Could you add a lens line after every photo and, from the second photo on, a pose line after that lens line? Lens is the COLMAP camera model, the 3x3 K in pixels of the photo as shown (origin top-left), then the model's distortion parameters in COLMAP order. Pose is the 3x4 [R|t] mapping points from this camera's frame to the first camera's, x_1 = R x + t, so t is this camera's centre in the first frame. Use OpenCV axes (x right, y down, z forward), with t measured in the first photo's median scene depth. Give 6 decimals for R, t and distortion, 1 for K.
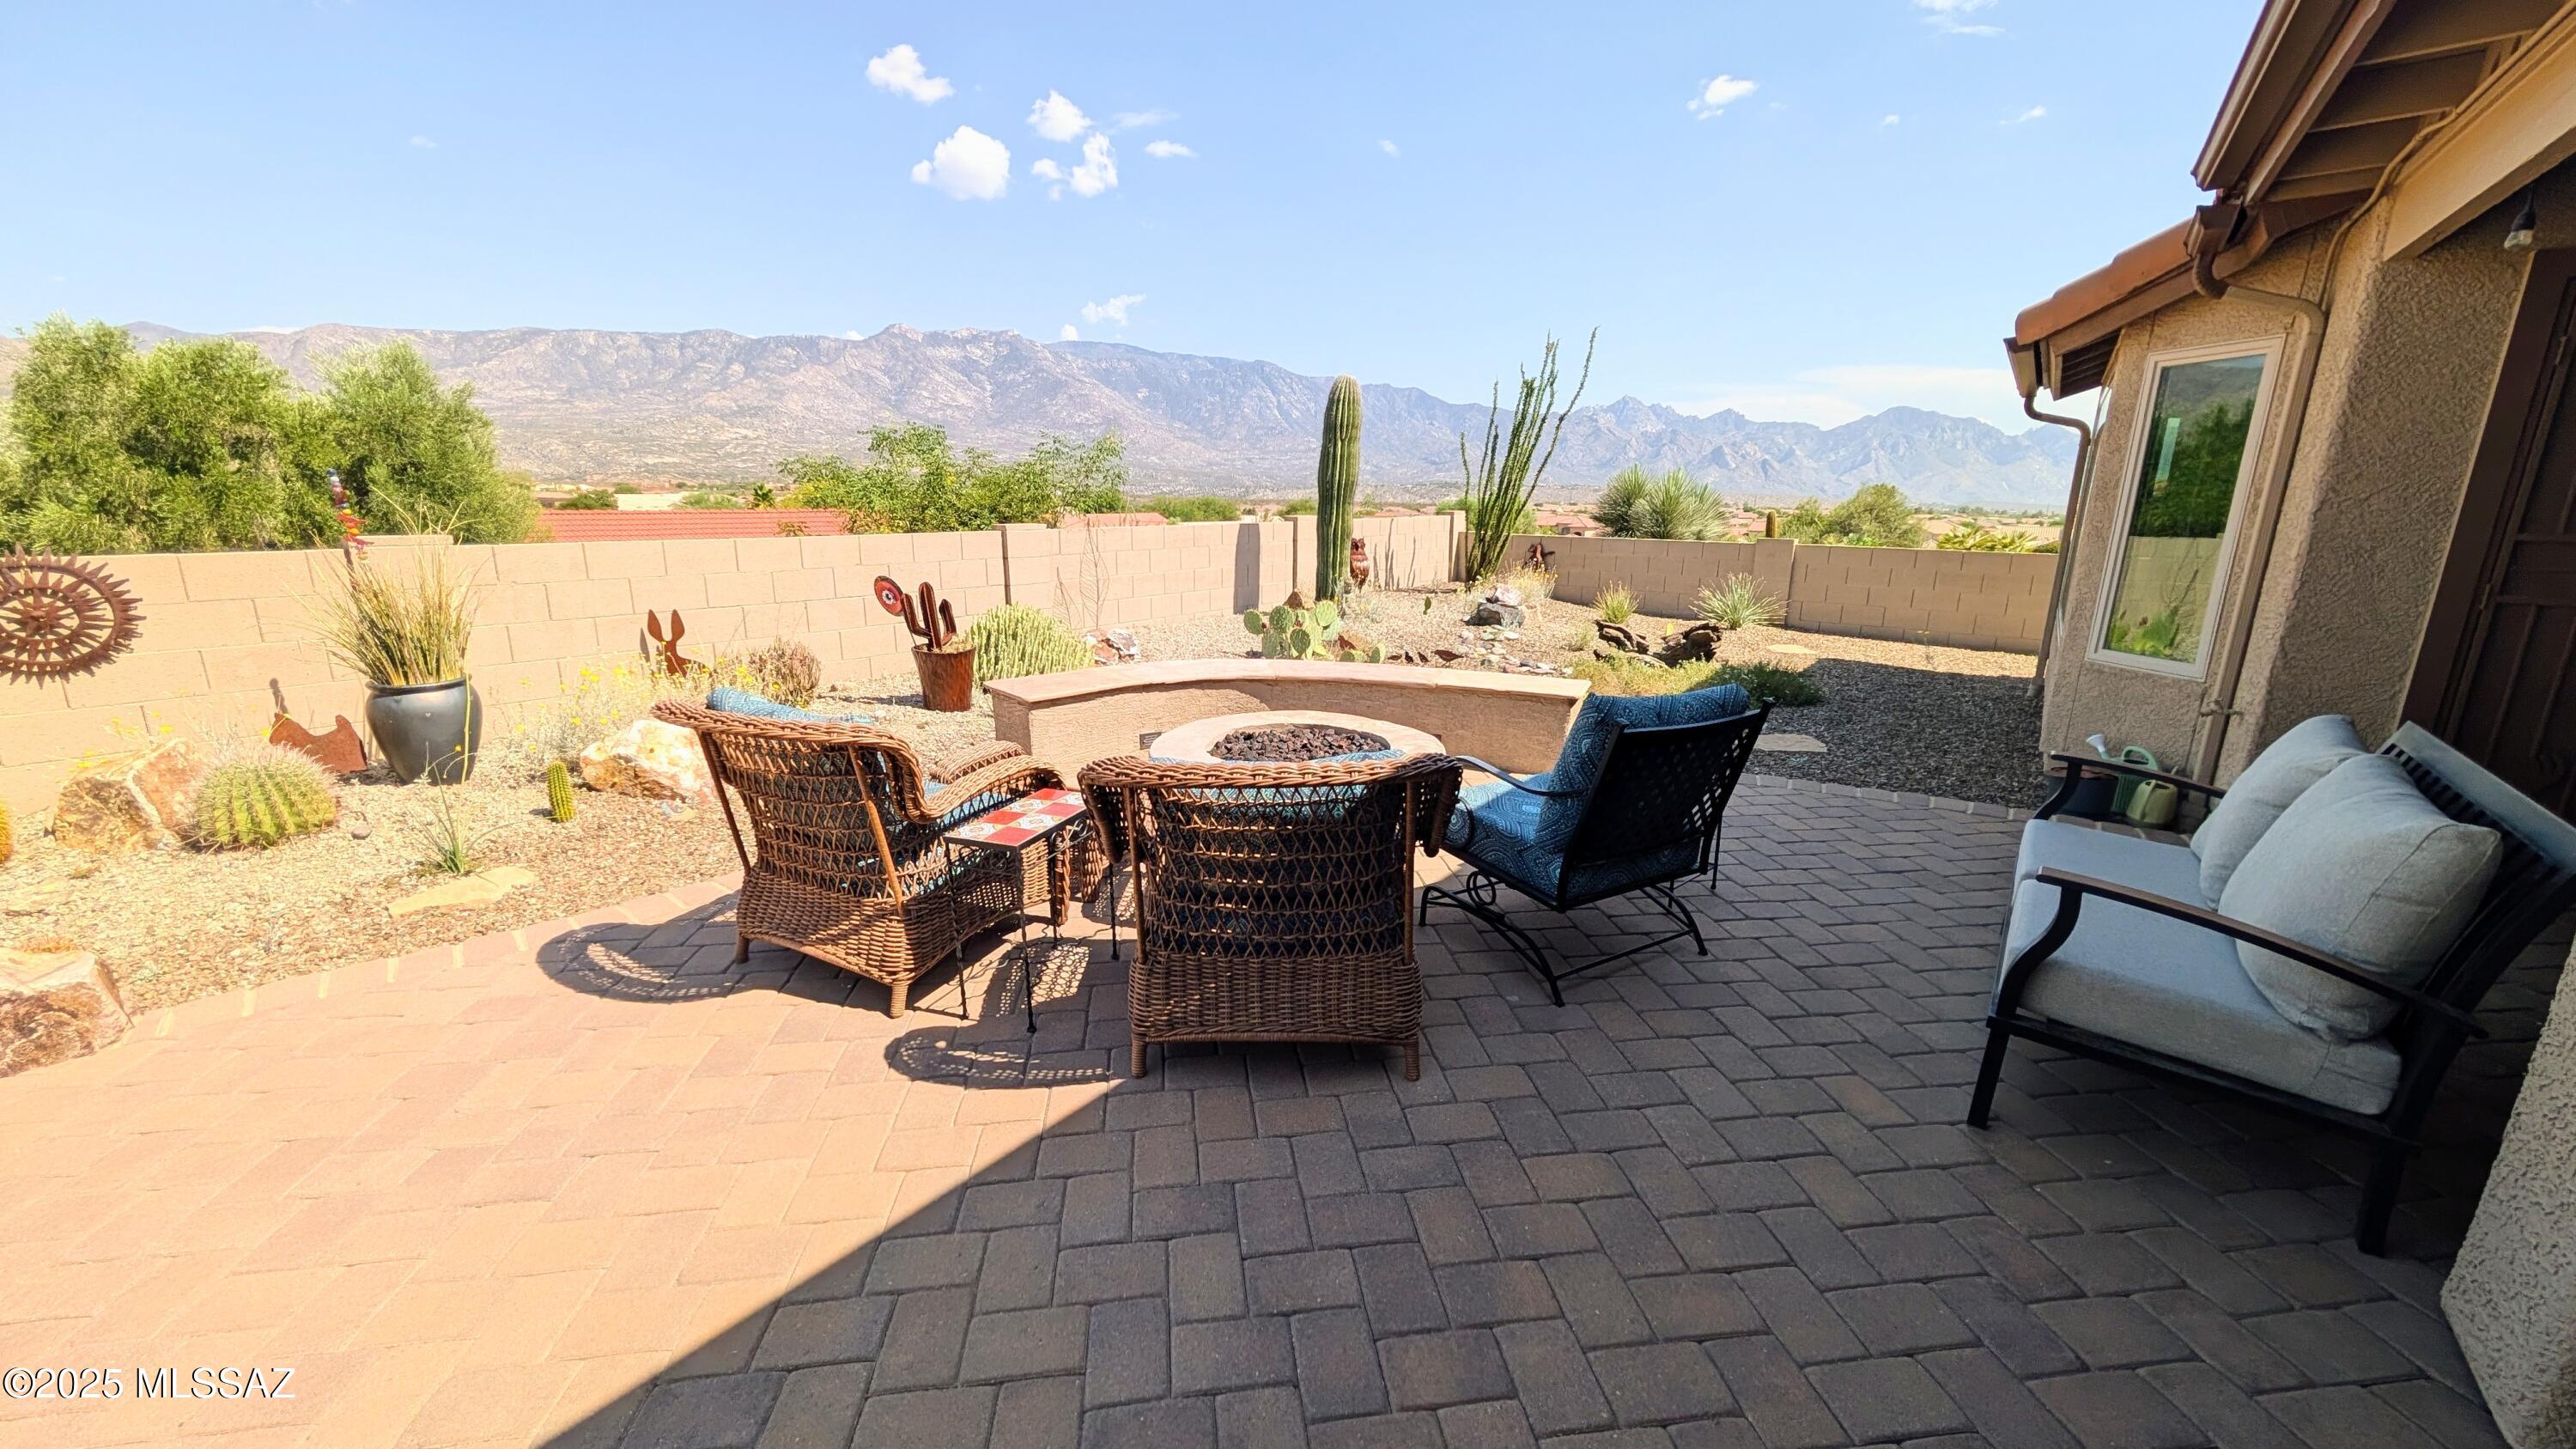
lens RADIAL K [[969.9, 0, 1289.5], [0, 969.9, 725.6], [0, 0, 1]] dist [0.000940, 0.000055]
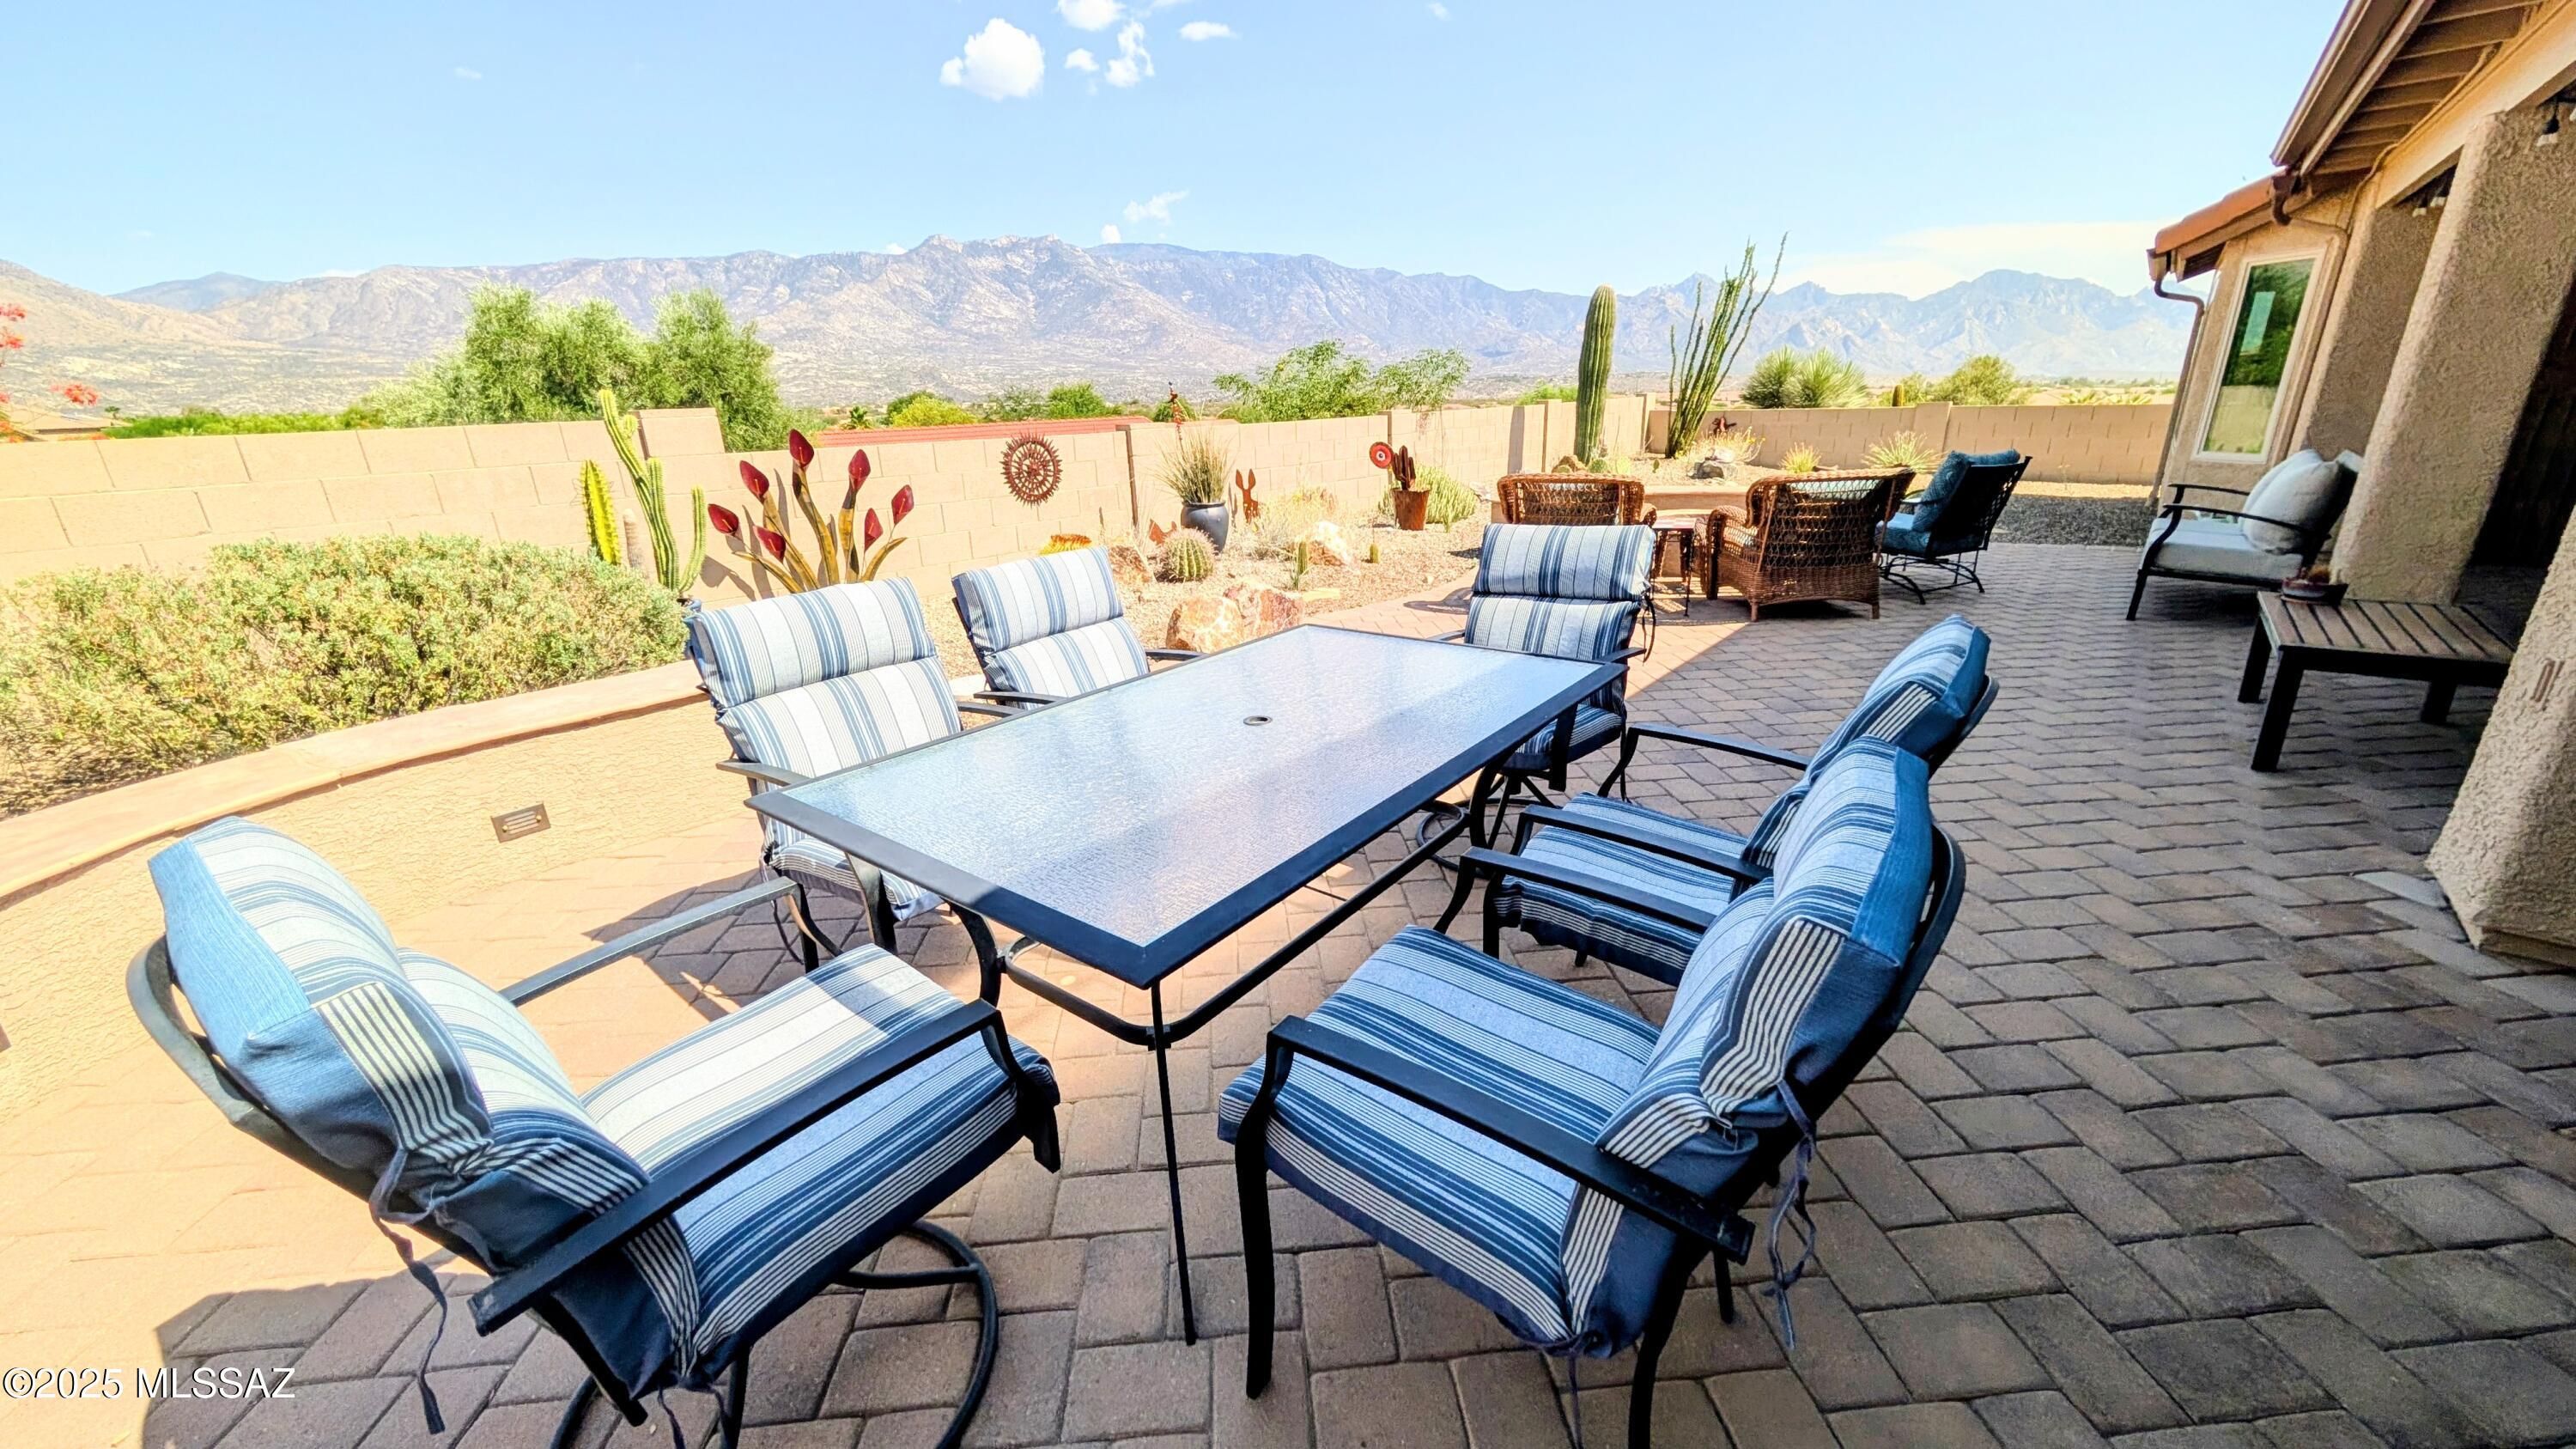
lens RADIAL K [[969.9, 0, 1289.5], [0, 969.9, 725.6], [0, 0, 1]] dist [0.000940, 0.000055]
pose [[0.997903, -0.023188, -0.060432, -0.557998], [0.028676, 0.995385, 0.091574, 0.177700], [0.058030, -0.093115, 0.993963, -0.696003]]
